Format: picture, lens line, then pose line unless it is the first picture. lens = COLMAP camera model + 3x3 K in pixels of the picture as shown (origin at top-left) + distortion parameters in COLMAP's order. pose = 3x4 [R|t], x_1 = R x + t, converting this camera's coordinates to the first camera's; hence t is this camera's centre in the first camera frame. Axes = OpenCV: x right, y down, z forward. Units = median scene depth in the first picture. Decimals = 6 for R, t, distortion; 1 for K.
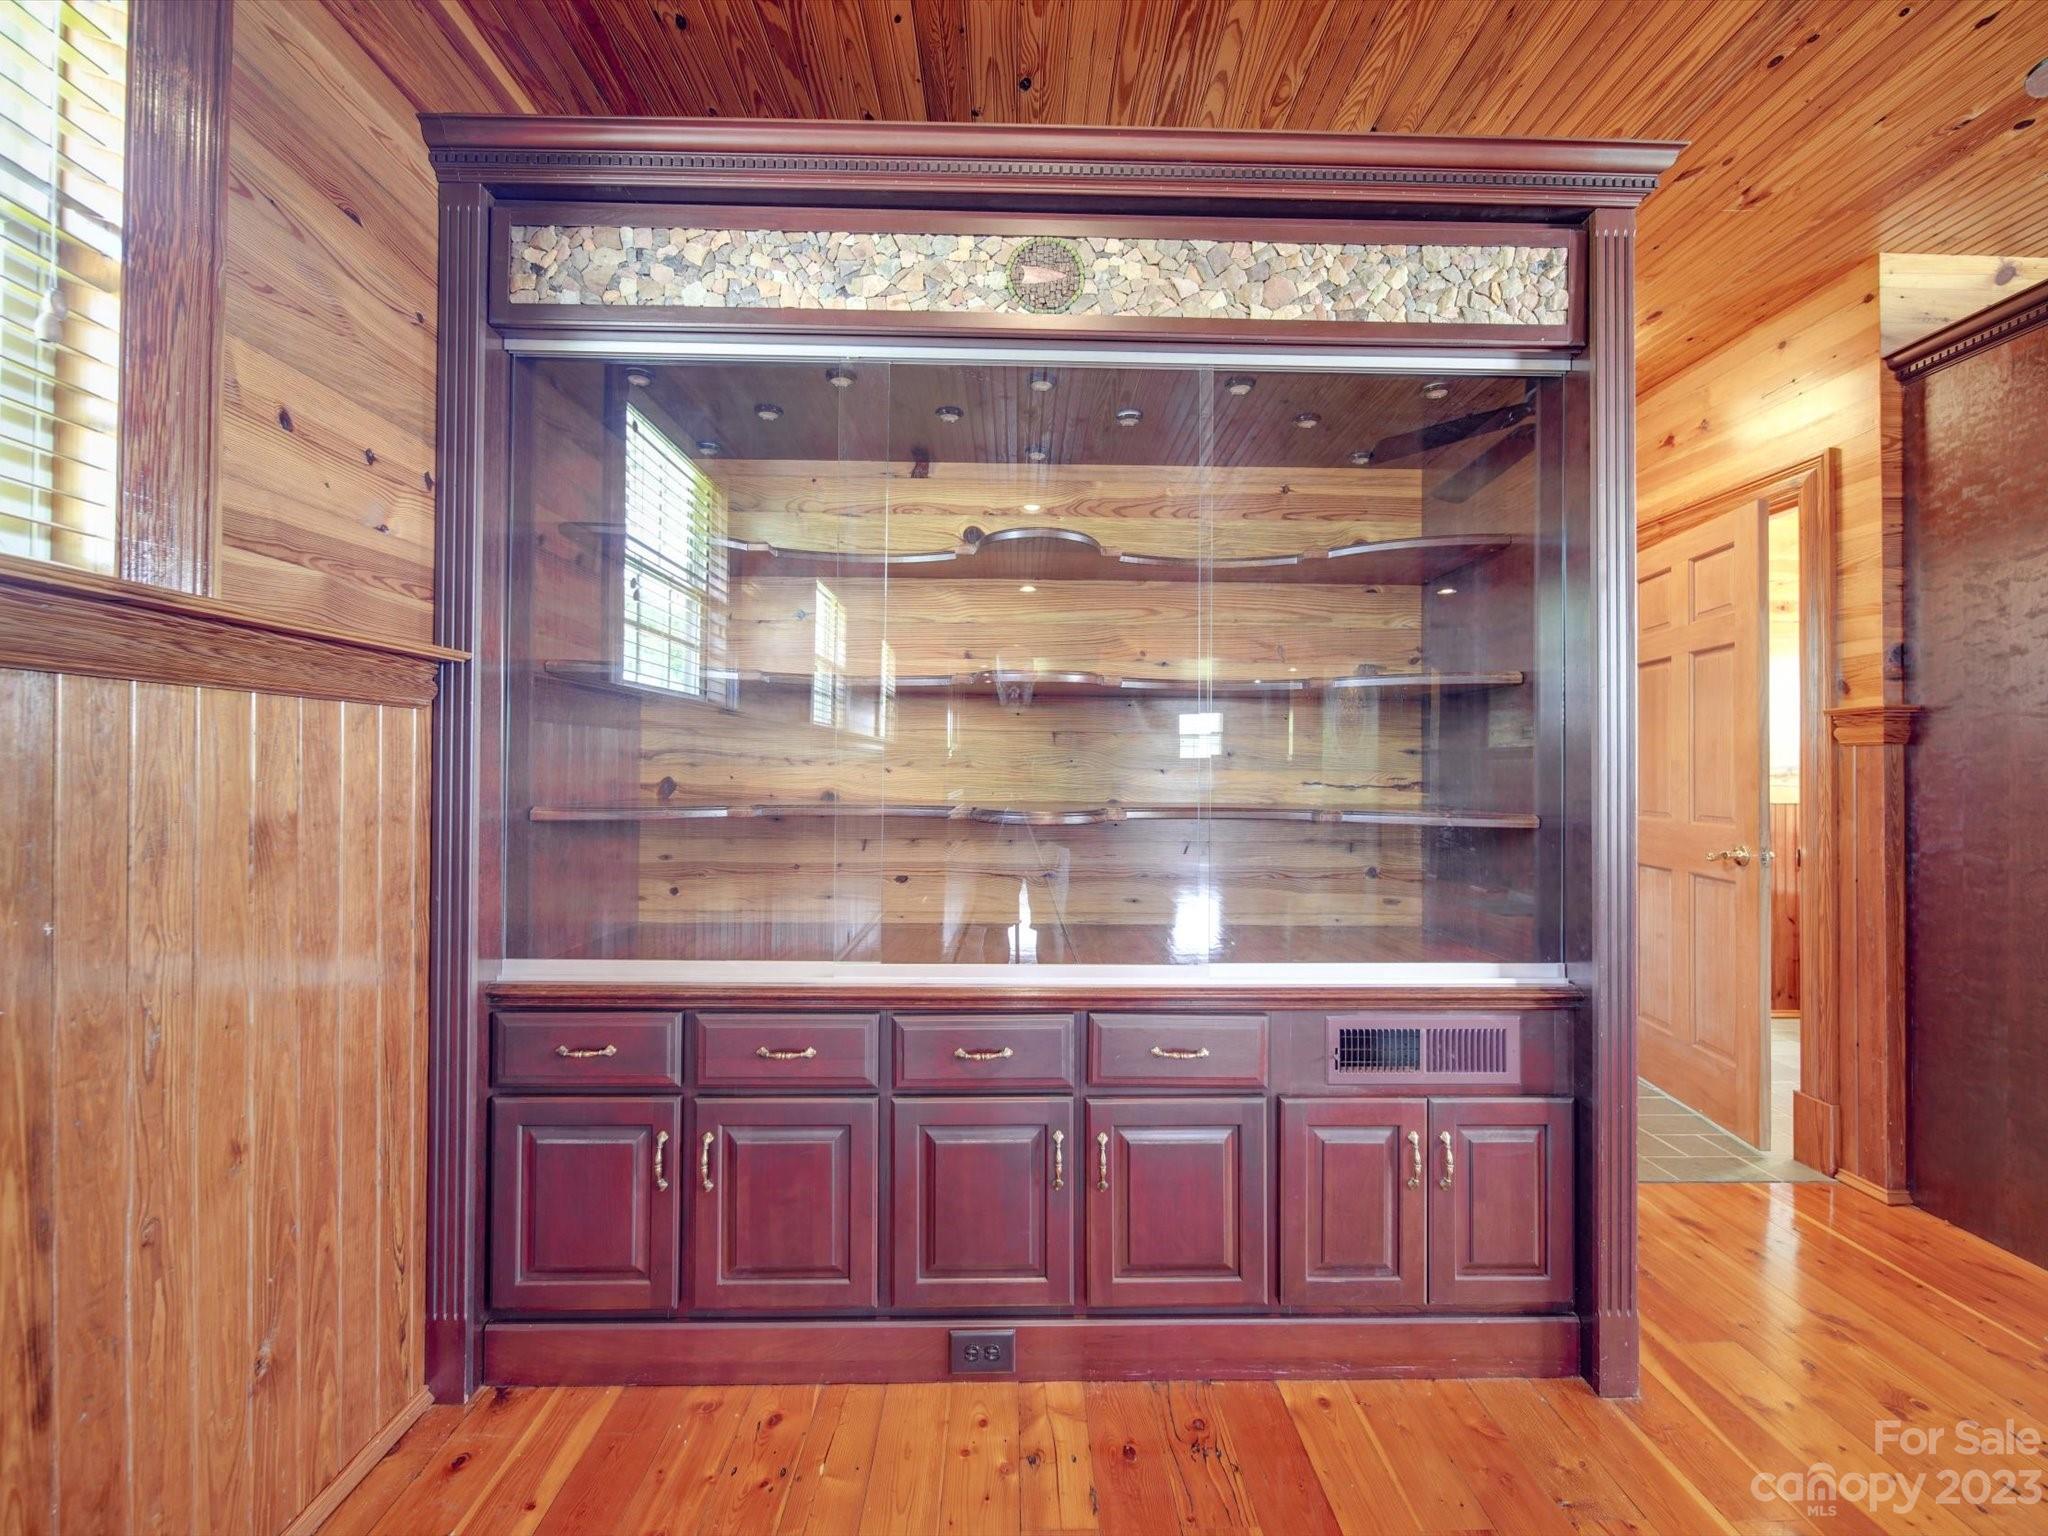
lens RADIAL K [[809.0, 0, 1024.4], [0, 809.0, 763.5], [0, 0, 1]] dist [0.001318, -0.001812]
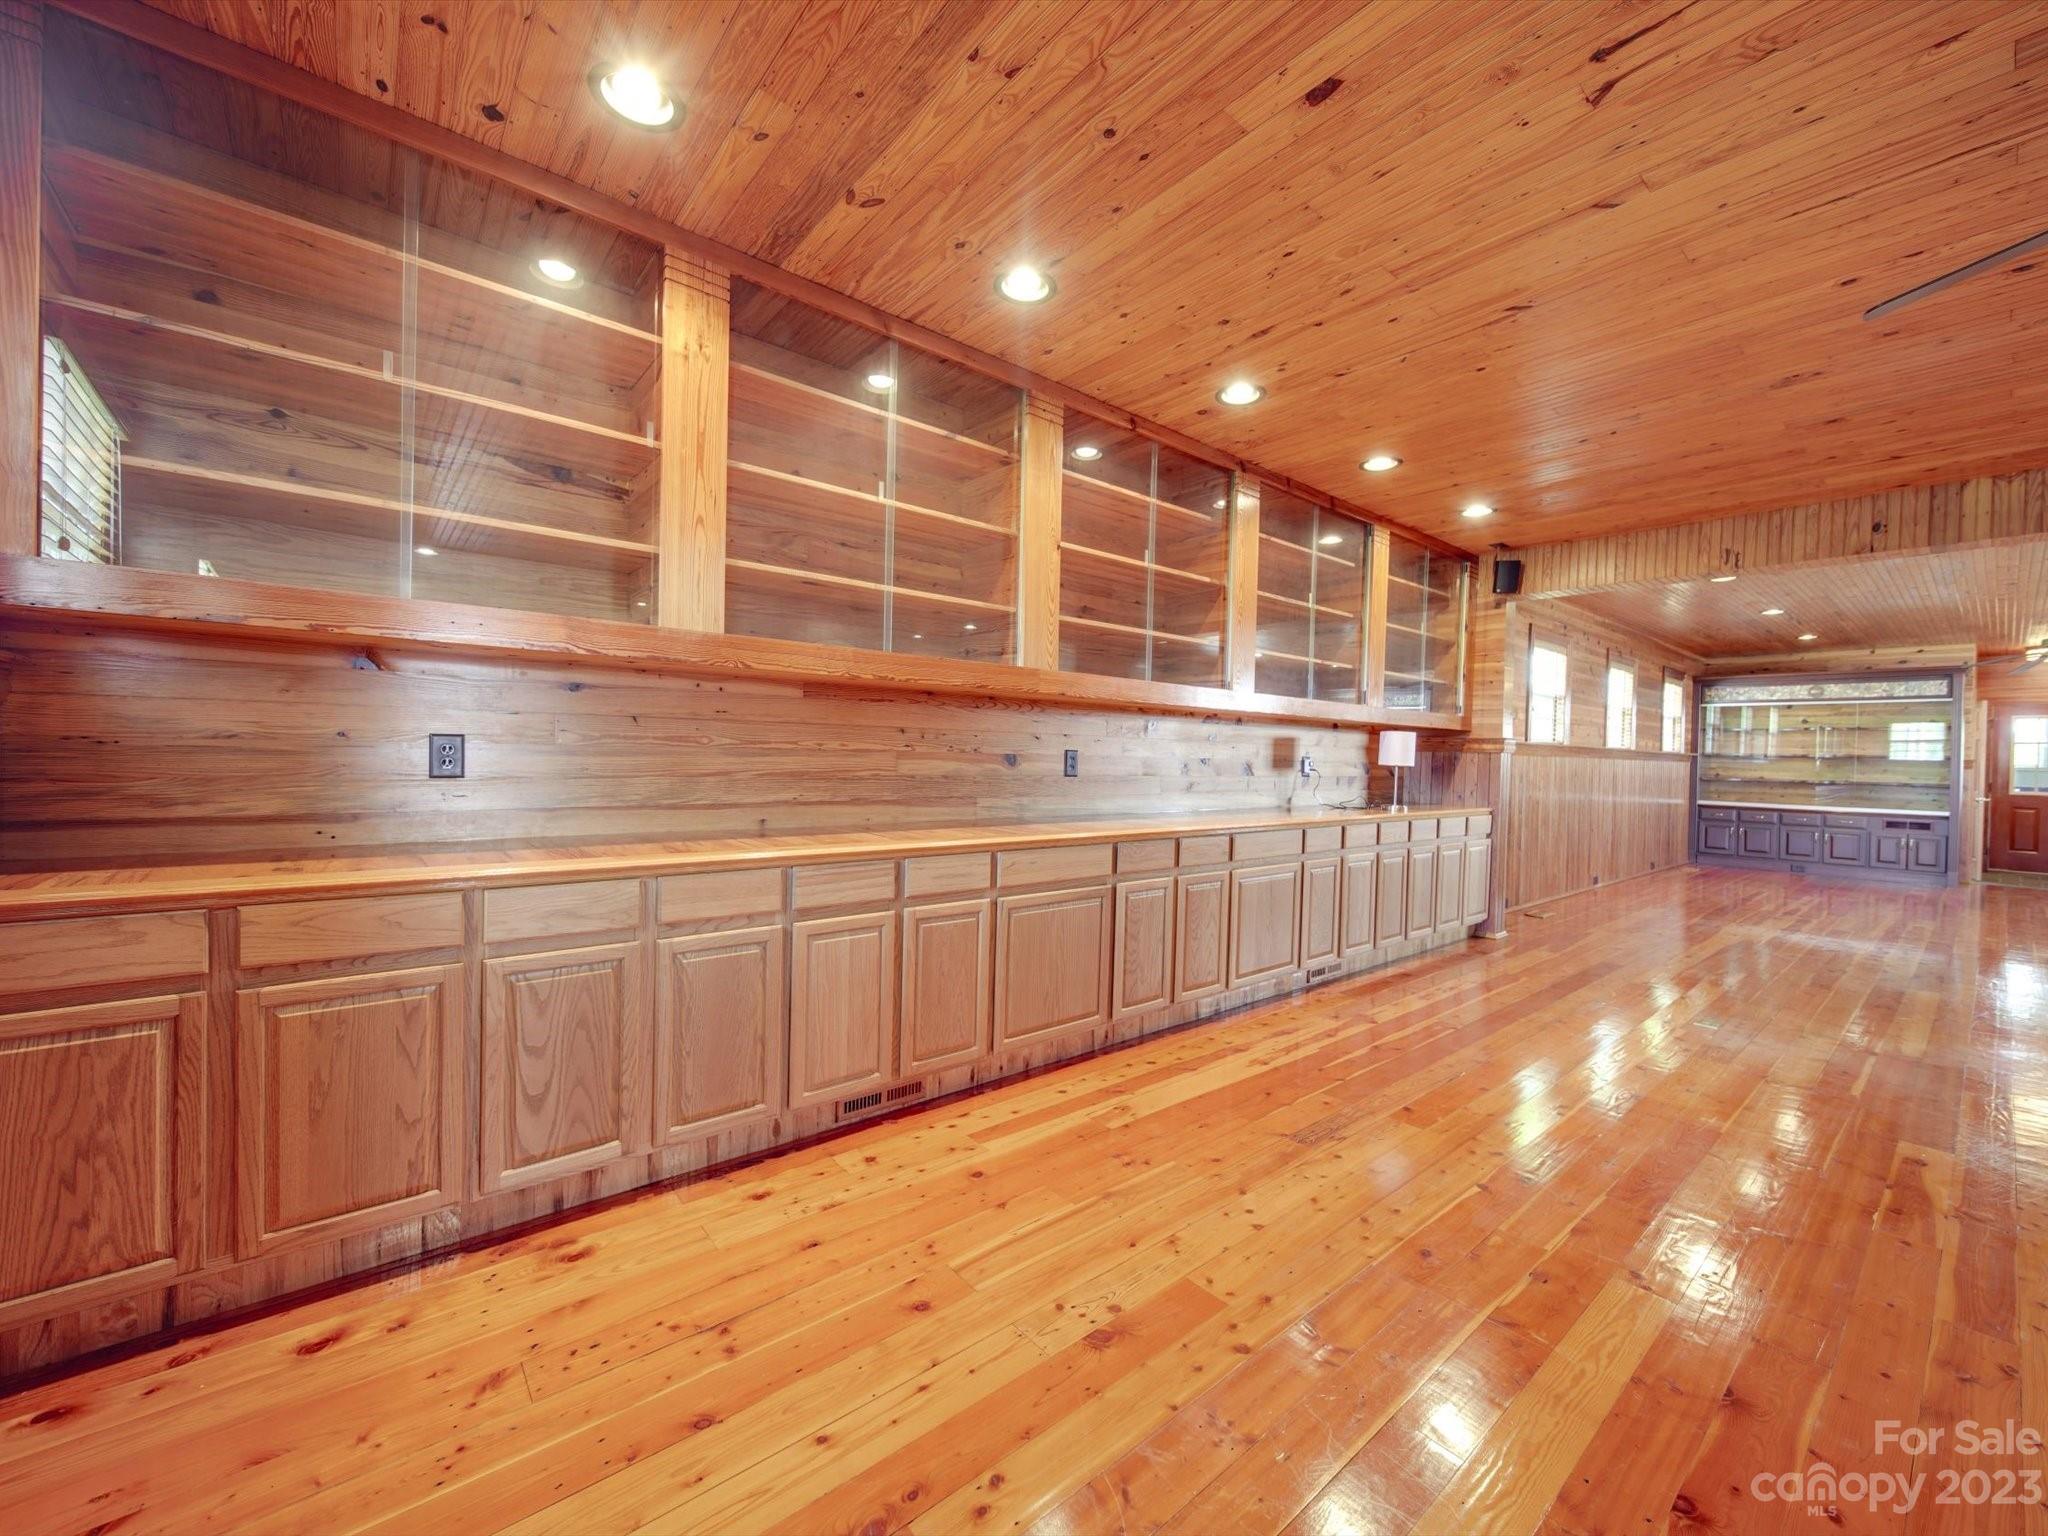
lens RADIAL K [[809.0, 0, 1037.1], [0, 809.0, 765.0], [0, 0, 1]] dist [0.001318, -0.001812]
pose [[0.620985, 0.018738, -0.783598, 1.148764], [-0.015697, 0.999811, 0.011468, -0.030980], [0.783665, 0.005179, 0.621162, -7.271768]]
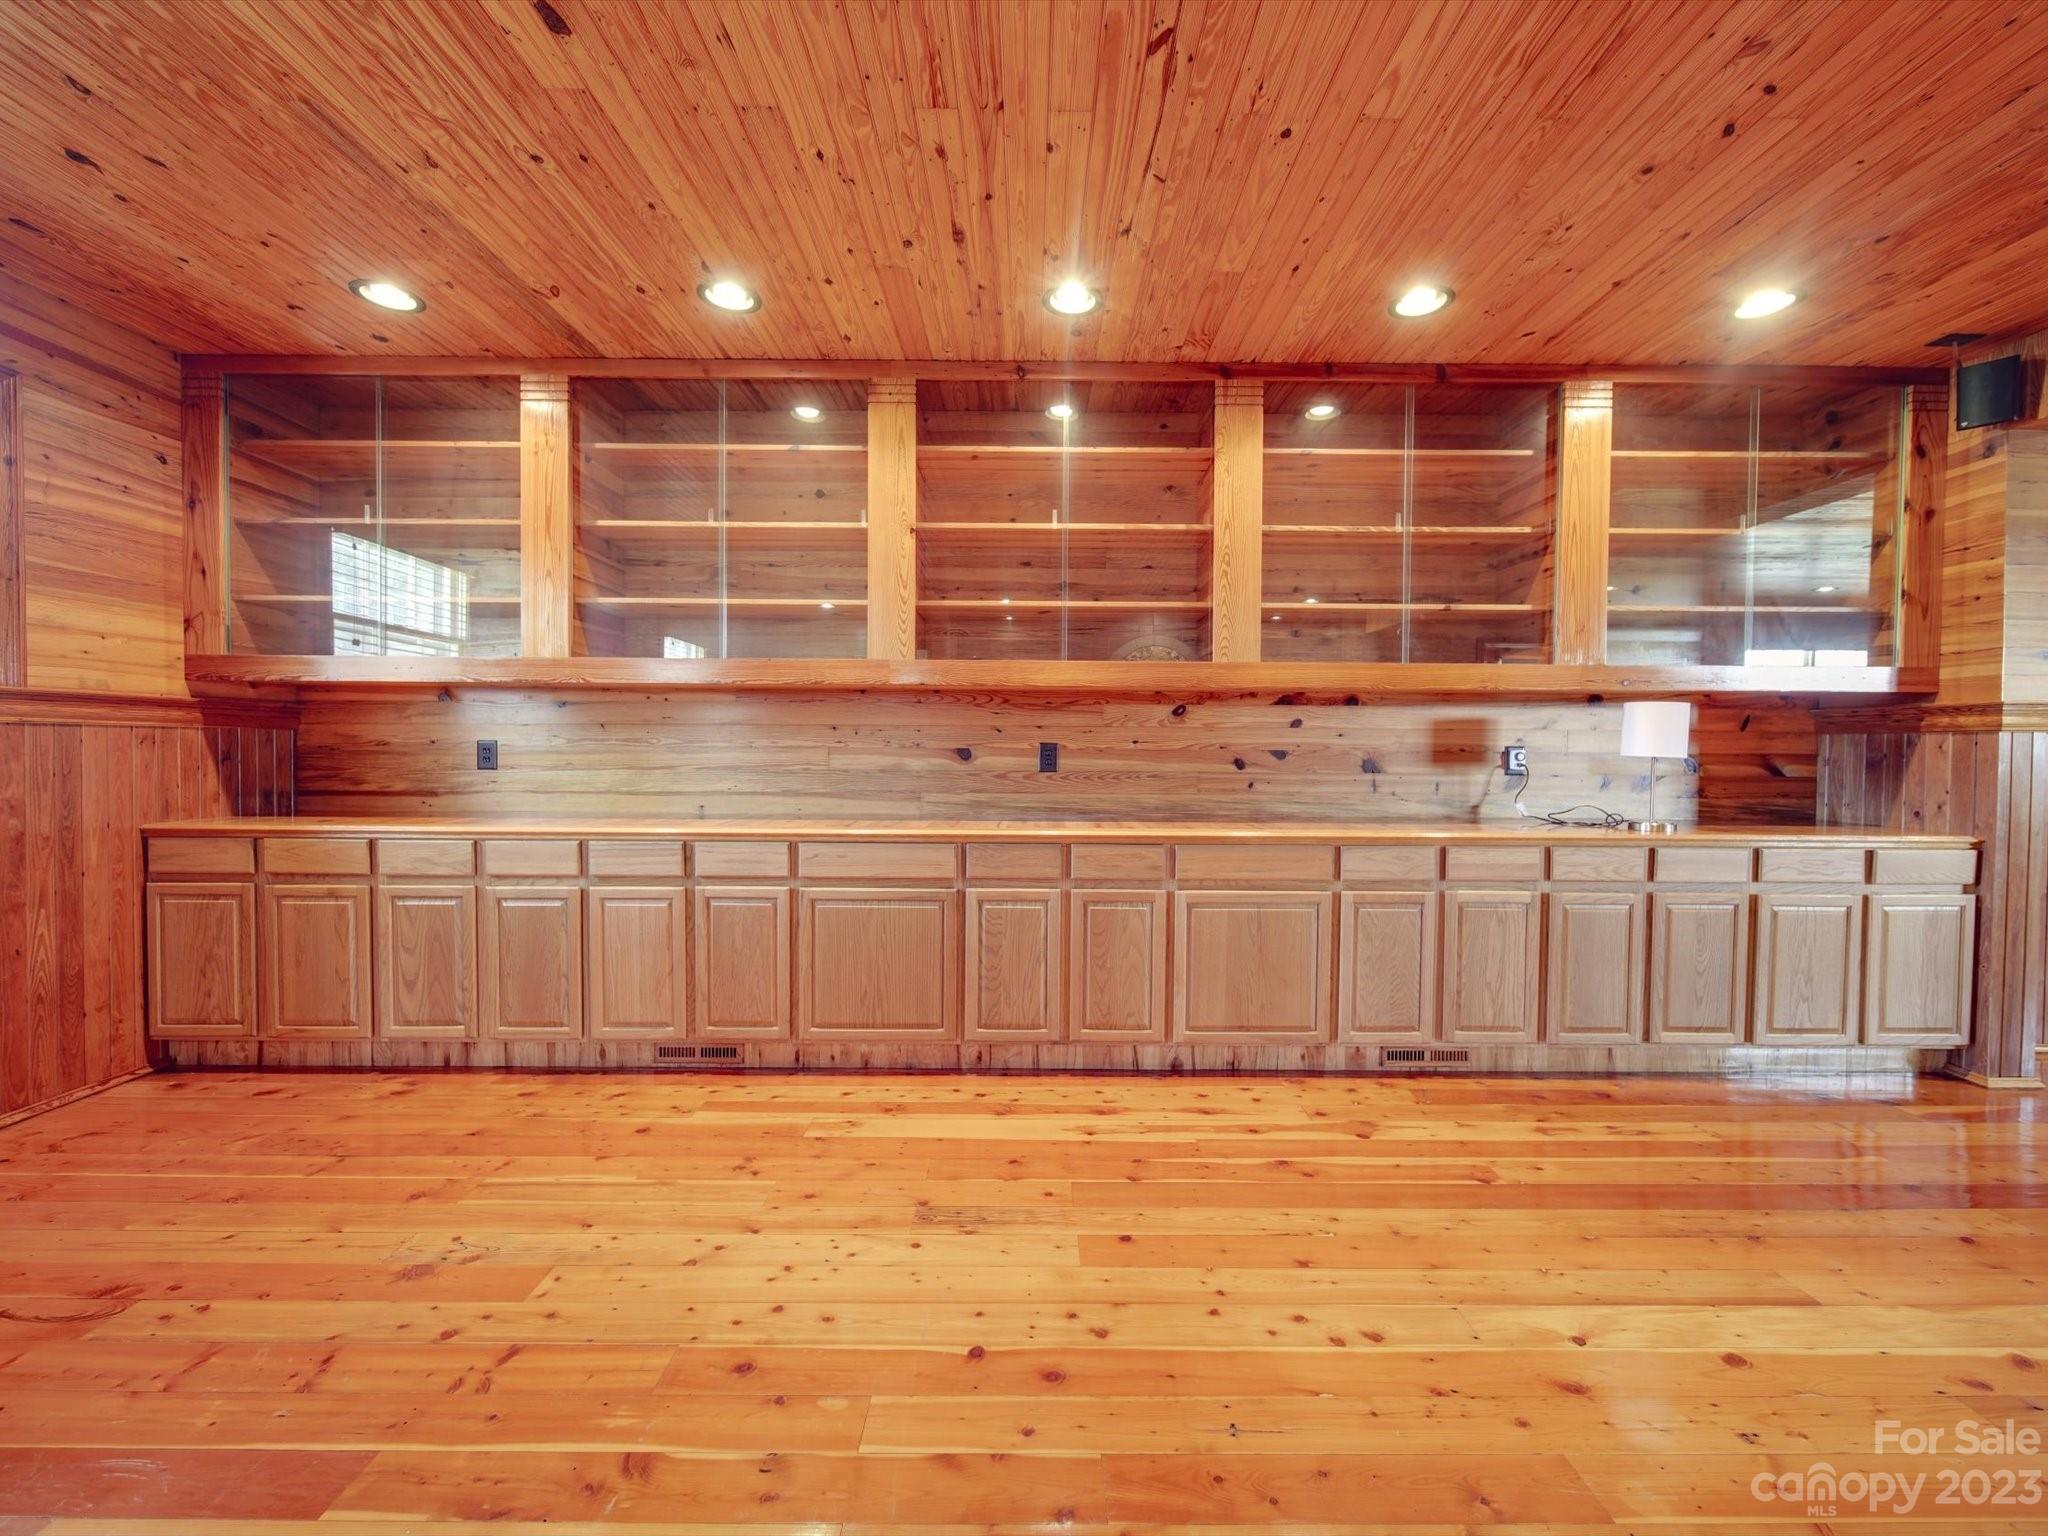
lens RADIAL K [[809.0, 0, 1038.9], [0, 809.0, 764.7], [0, 0, 1]] dist [0.001318, -0.001812]
pose [[-0.020542, 0.010086, -0.999738, 1.525353], [-0.002190, 0.999946, 0.010133, -0.012404], [0.999787, 0.002397, -0.020519, -5.619417]]
